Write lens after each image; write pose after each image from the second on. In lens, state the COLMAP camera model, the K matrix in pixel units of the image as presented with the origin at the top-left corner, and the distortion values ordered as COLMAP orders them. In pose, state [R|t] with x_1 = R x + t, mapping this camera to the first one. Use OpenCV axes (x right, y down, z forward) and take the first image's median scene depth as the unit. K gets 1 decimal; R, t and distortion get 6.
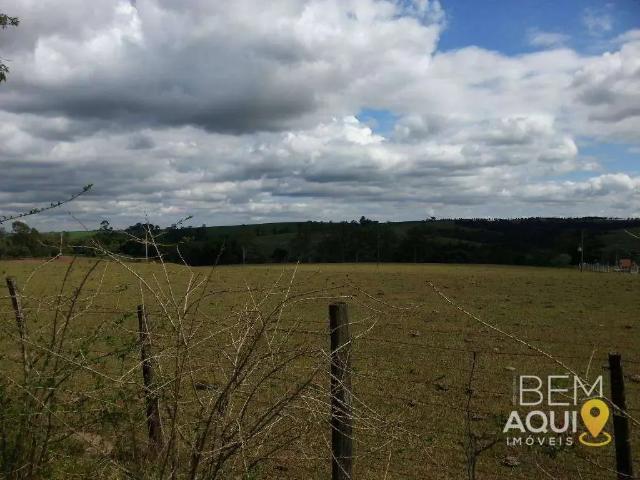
lens RADIAL K [[259.6, 0, 320.0], [0, 259.6, 240.0], [0, 0, 1]] dist [-0.002381, -0.000358]
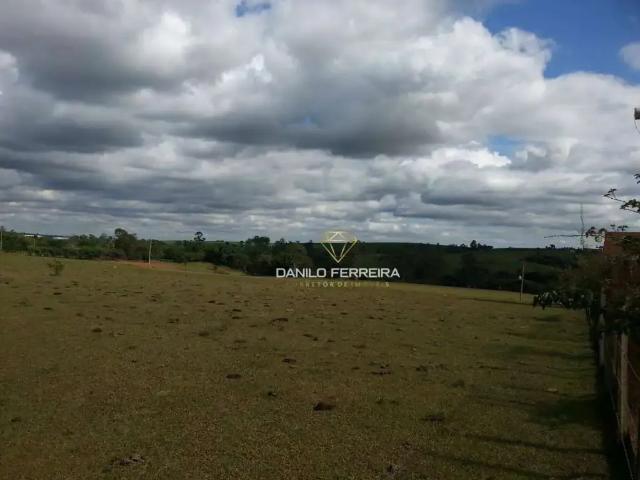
lens RADIAL K [[259.6, 0, 320.0], [0, 259.6, 240.0], [0, 0, 1]] dist [-0.002381, -0.000358]
pose [[0.990779, 0.052031, -0.125099, -0.325167], [-0.061248, 0.995595, -0.070993, 0.013439], [0.120854, 0.078000, 0.989601, -0.039654]]
